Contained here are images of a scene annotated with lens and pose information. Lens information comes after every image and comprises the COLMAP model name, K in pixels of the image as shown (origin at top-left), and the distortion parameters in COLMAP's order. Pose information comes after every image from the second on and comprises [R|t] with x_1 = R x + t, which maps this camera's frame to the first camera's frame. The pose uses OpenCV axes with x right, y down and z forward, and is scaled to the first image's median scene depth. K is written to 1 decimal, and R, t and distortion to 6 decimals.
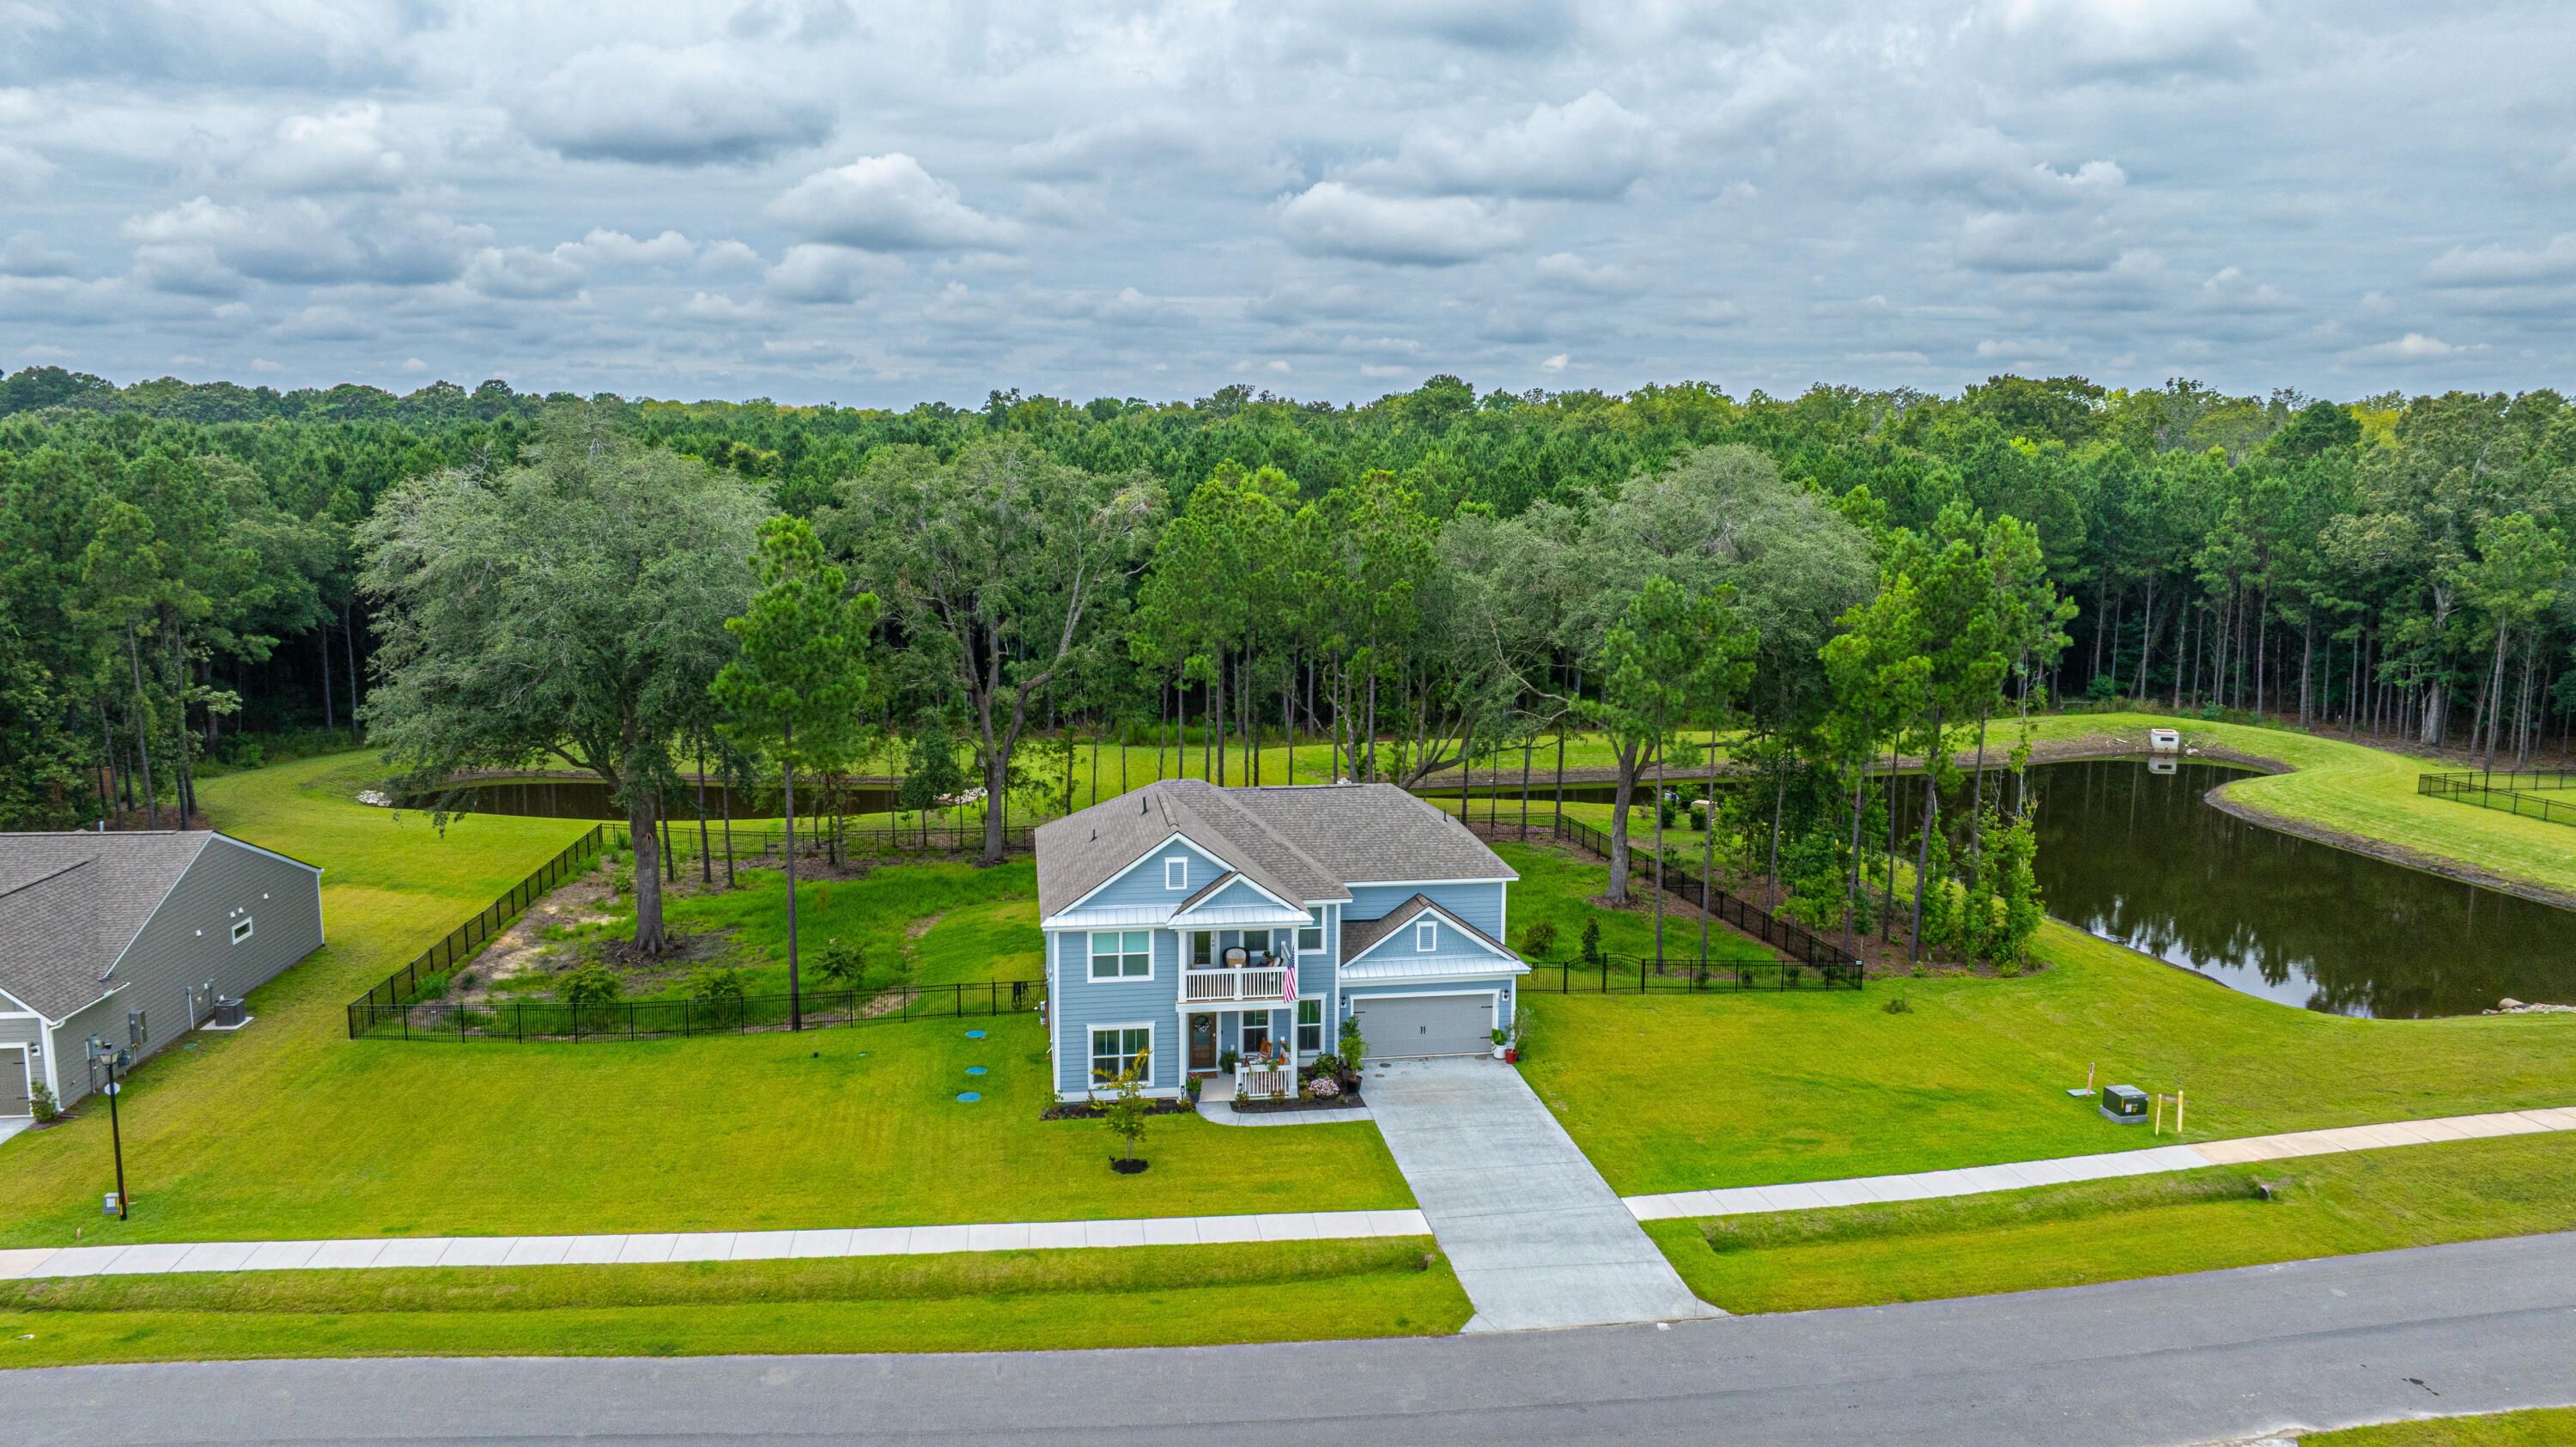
lens RADIAL K [[1811.4, 0, 1299.6], [0, 1811.4, 717.5], [0, 0, 1]] dist [-0.035160, 0.032315]
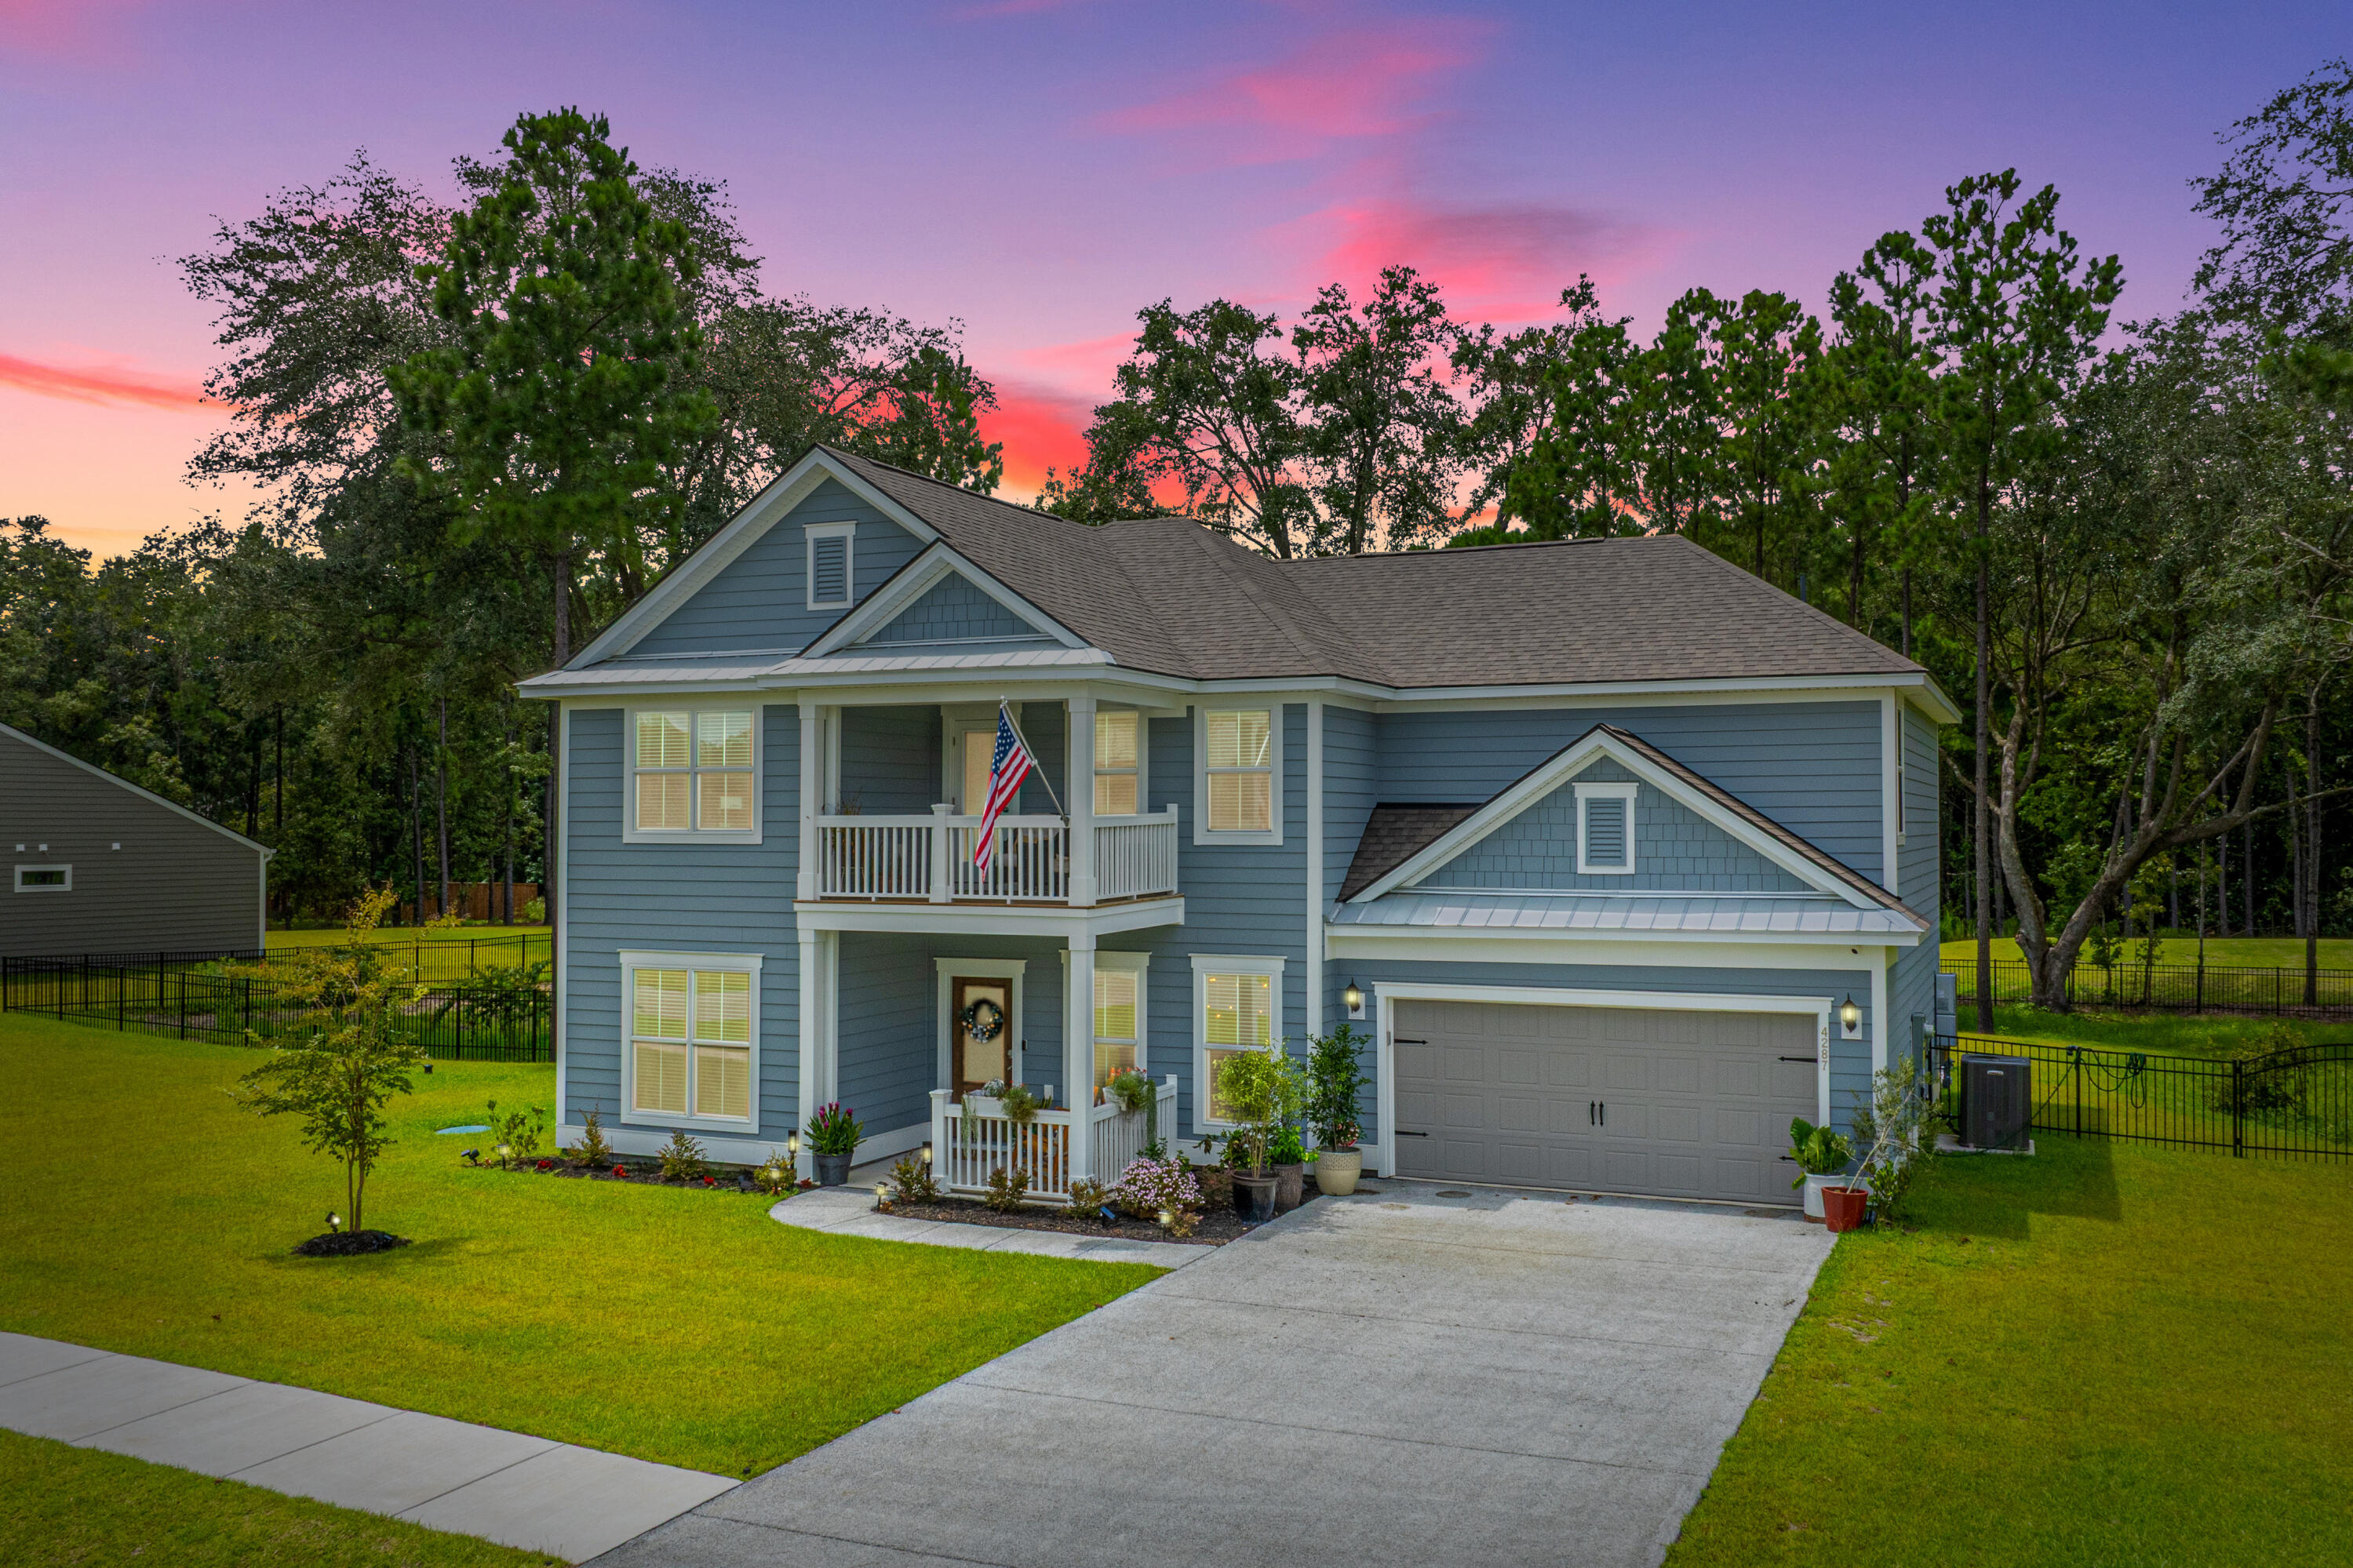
lens RADIAL K [[1964.0, 0, 1180.3], [0, 1964.0, 781.8], [0, 0, 1]] dist [-0.014061, -0.037259]
pose [[0.837038, -0.020386, -0.546764, 0.219746], [-0.079755, 0.984086, -0.158787, 0.189932], [0.541300, 0.176518, 0.822092, 0.699259]]
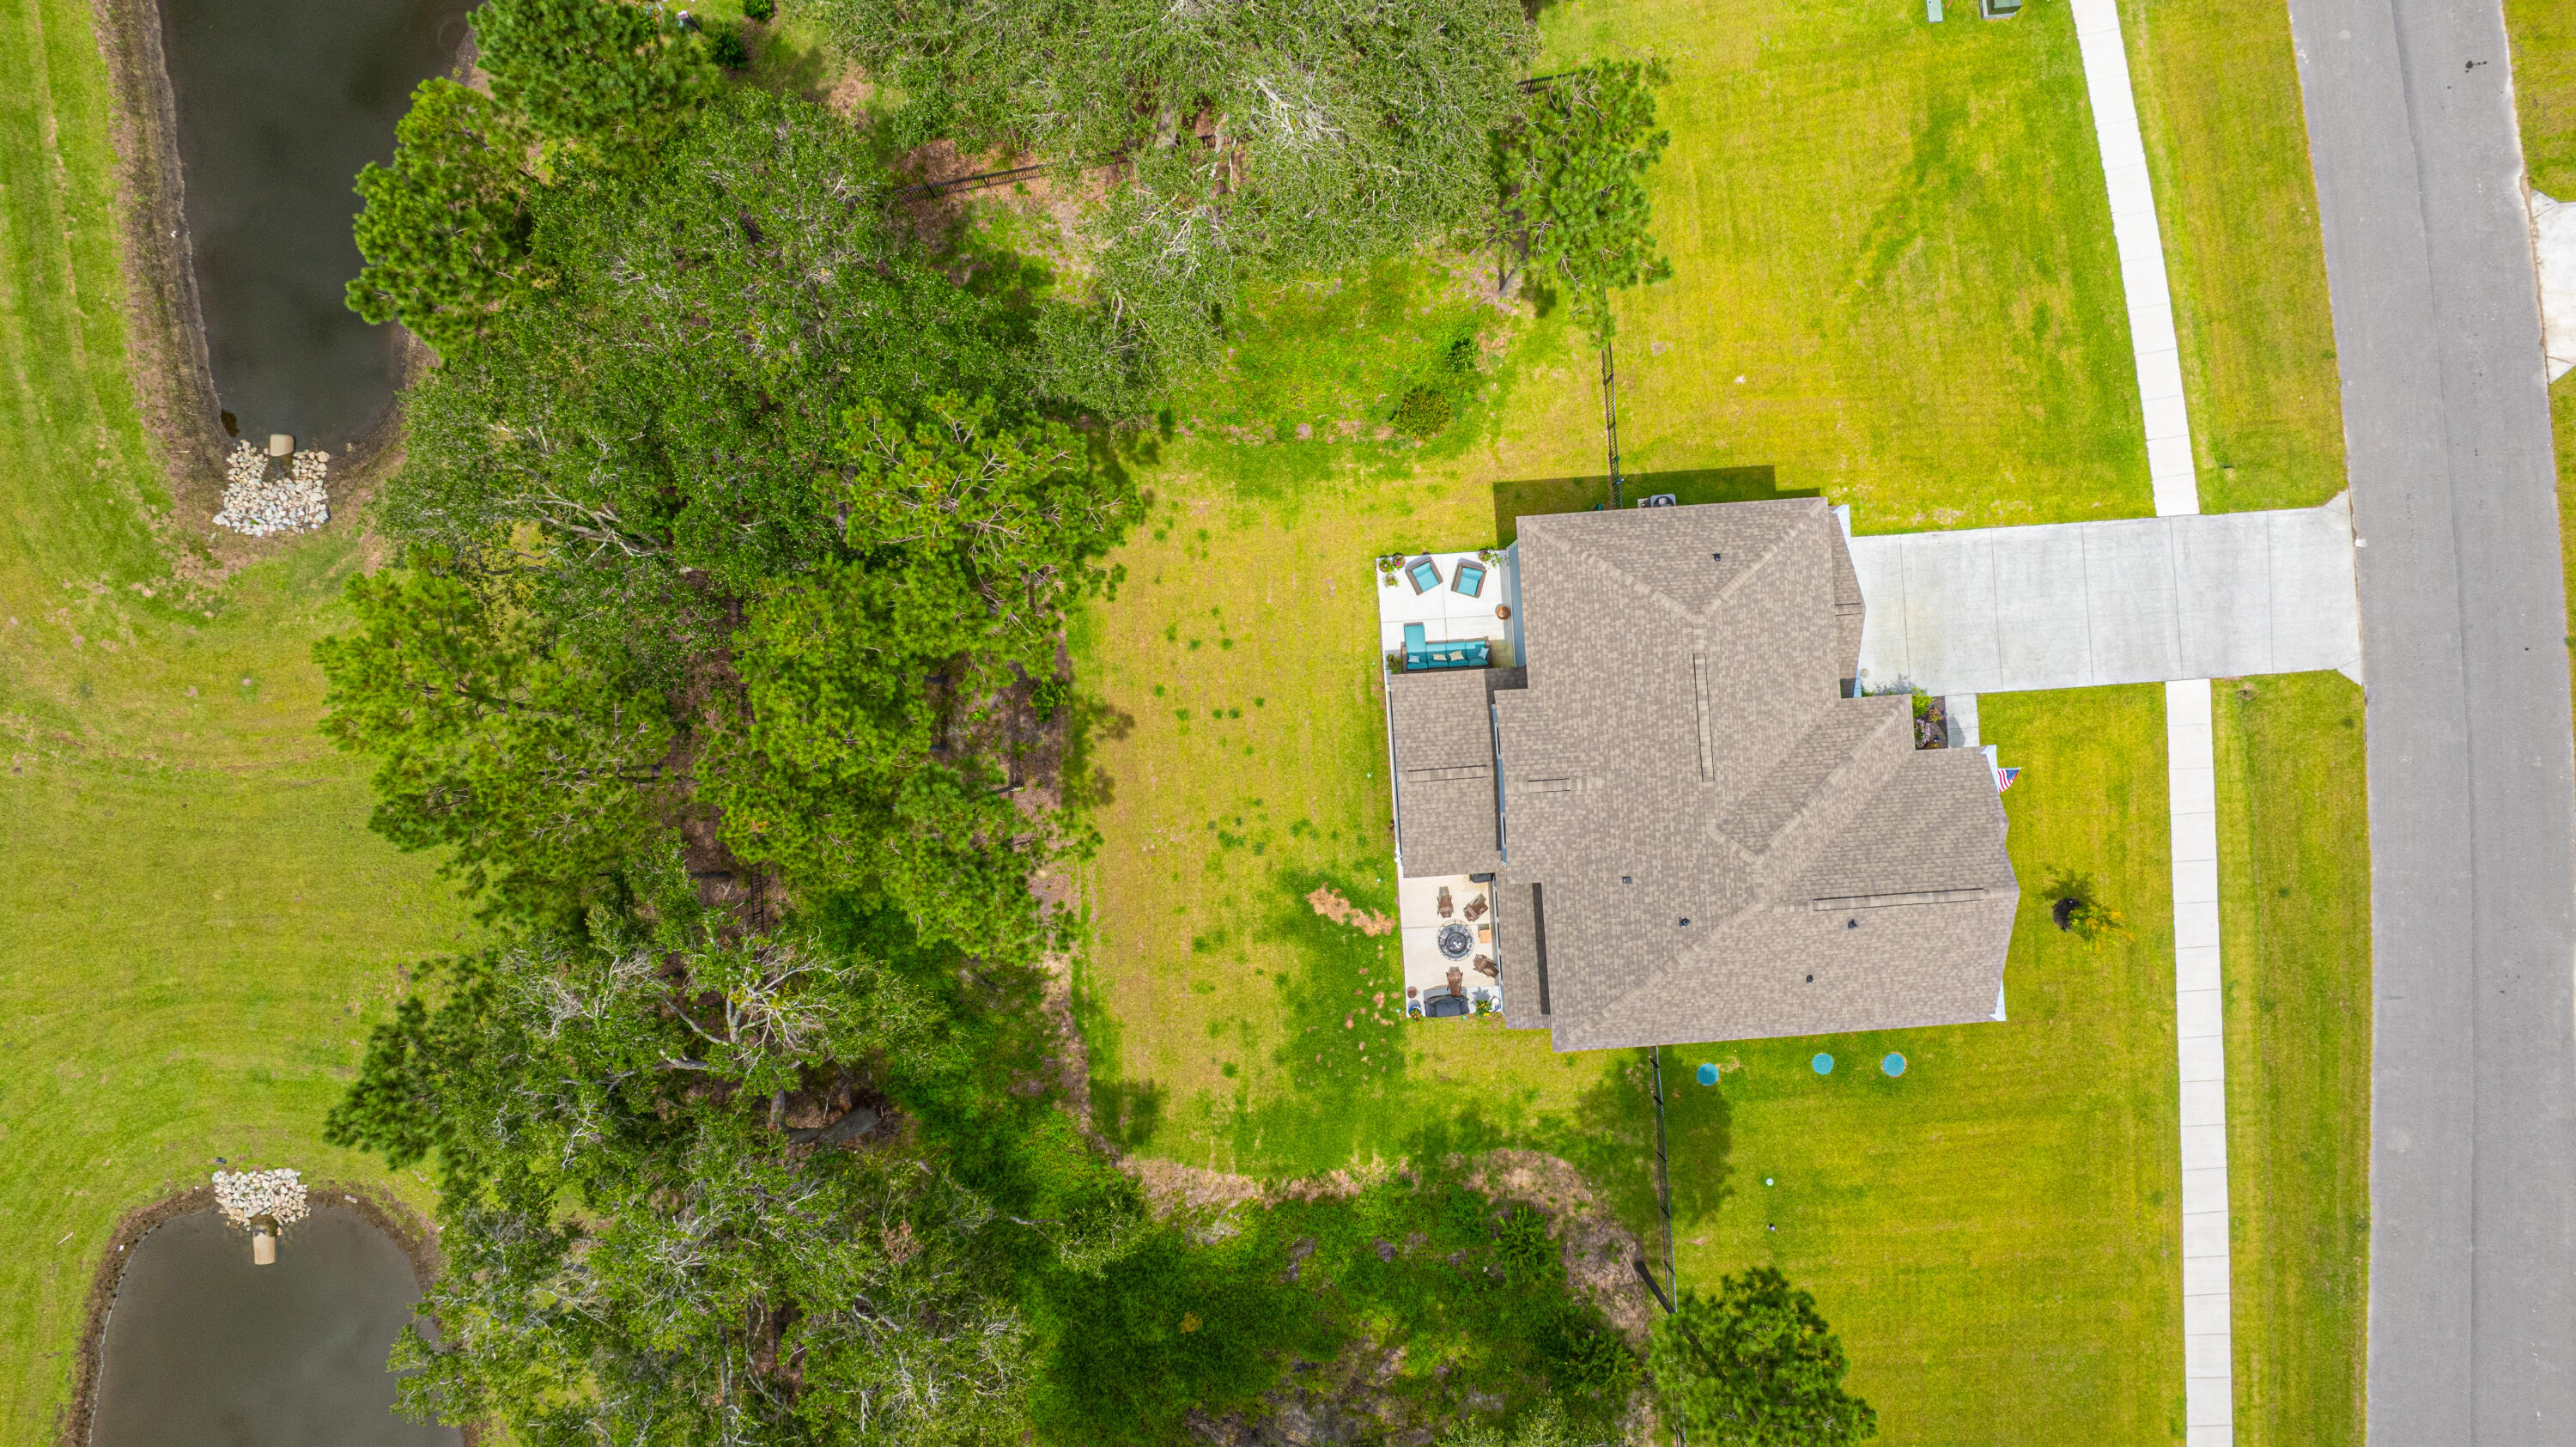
lens RADIAL K [[1811.4, 0, 1298.1], [0, 1811.4, 706.4], [0, 0, 1]] dist [-0.035160, 0.032315]
pose [[0.090947, -0.995846, 0.004357, -0.008854], [0.148293, 0.017869, 0.988782, -0.908376], [-0.984753, -0.089280, 0.149302, 1.216354]]
